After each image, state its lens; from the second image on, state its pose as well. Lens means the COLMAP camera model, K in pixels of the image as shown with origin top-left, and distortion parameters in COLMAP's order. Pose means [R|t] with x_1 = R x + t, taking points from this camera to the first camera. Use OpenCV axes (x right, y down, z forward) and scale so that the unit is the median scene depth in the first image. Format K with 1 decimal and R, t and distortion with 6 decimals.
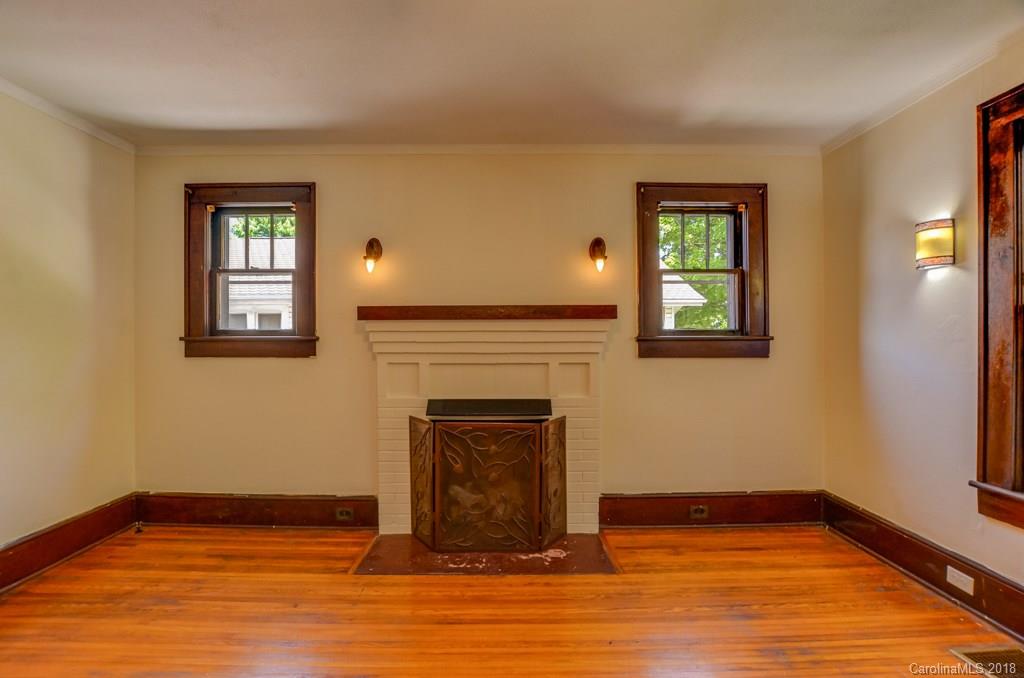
lens RADIAL K [[450.3, 0, 510.9], [0, 450.3, 343.3], [0, 0, 1]] dist [-0.033429, 0.003396]
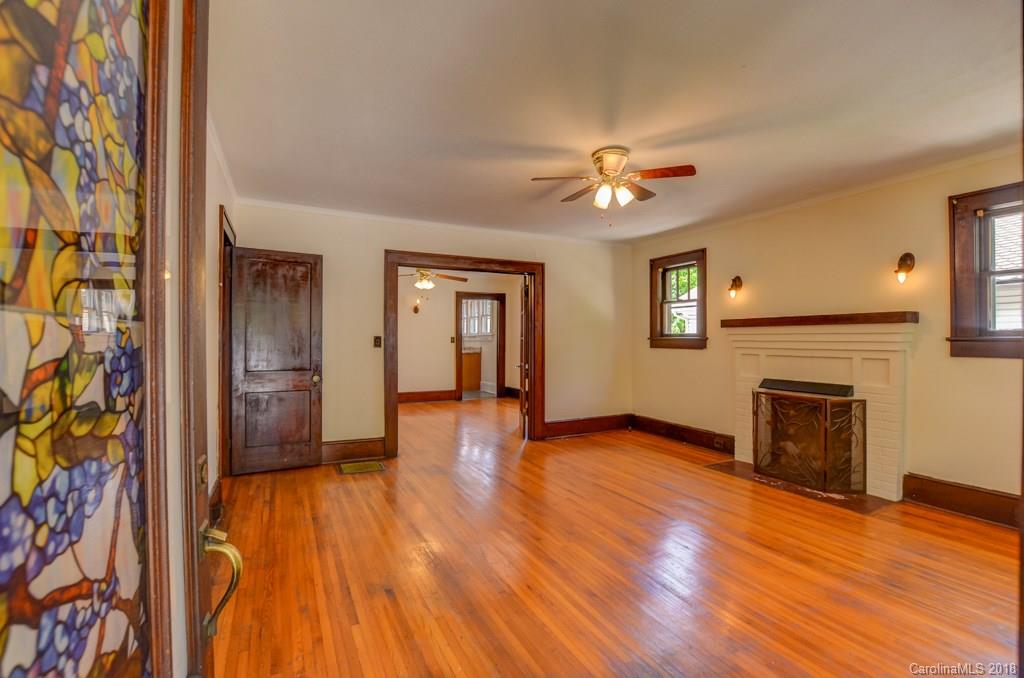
lens RADIAL K [[450.3, 0, 505.2], [0, 450.3, 343.4], [0, 0, 1]] dist [-0.033429, 0.003396]
pose [[0.434055, 0.009658, -0.900835, 0.785020], [-0.006722, 0.999949, 0.007482, 0.000742], [0.900861, 0.002808, 0.434098, -0.445494]]
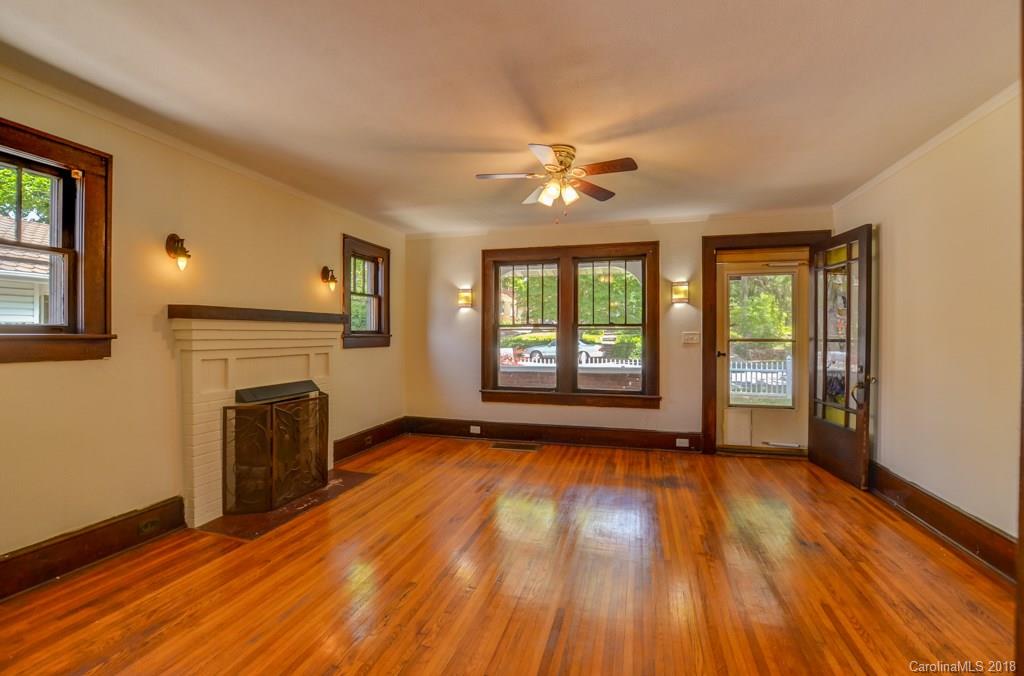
lens RADIAL K [[450.3, 0, 504.4], [0, 450.3, 338.1], [0, 0, 1]] dist [-0.033429, 0.003396]
pose [[0.295756, -0.005435, 0.955248, -1.034098], [0.004187, 0.999982, 0.004394, -0.008210], [-0.955254, 0.002700, 0.295774, 0.024393]]
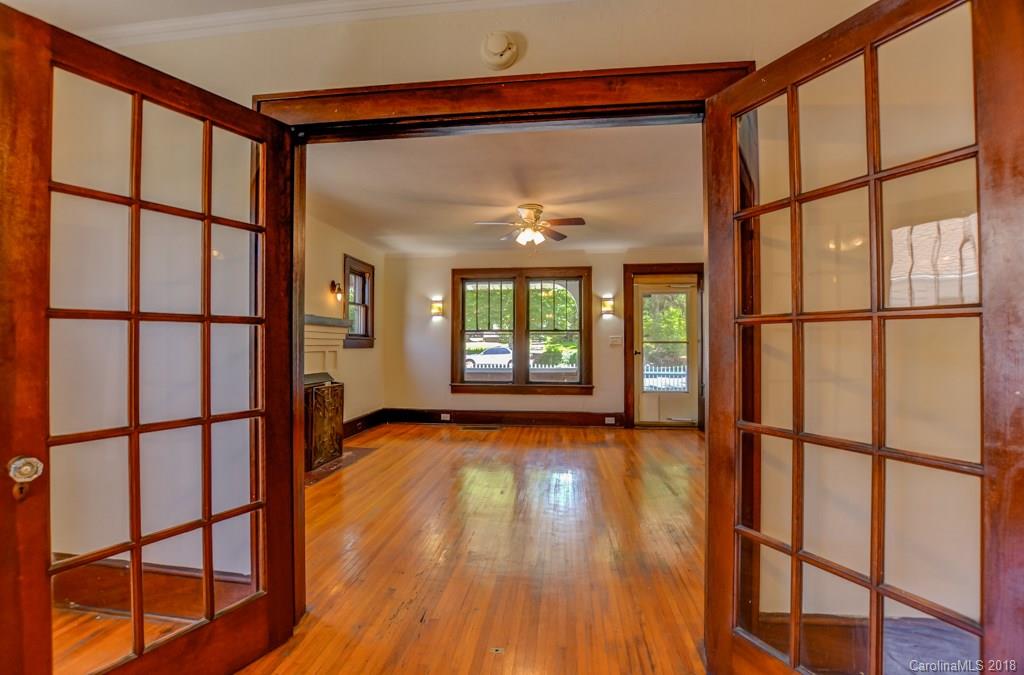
lens RADIAL K [[450.3, 0, 504.6], [0, 450.3, 341.6], [0, 0, 1]] dist [-0.033429, 0.003396]
pose [[0.133109, 0.010838, 0.991042, -1.489075], [0.004273, 0.999925, -0.011509, 0.029676], [-0.991092, 0.005767, 0.133052, 0.099121]]
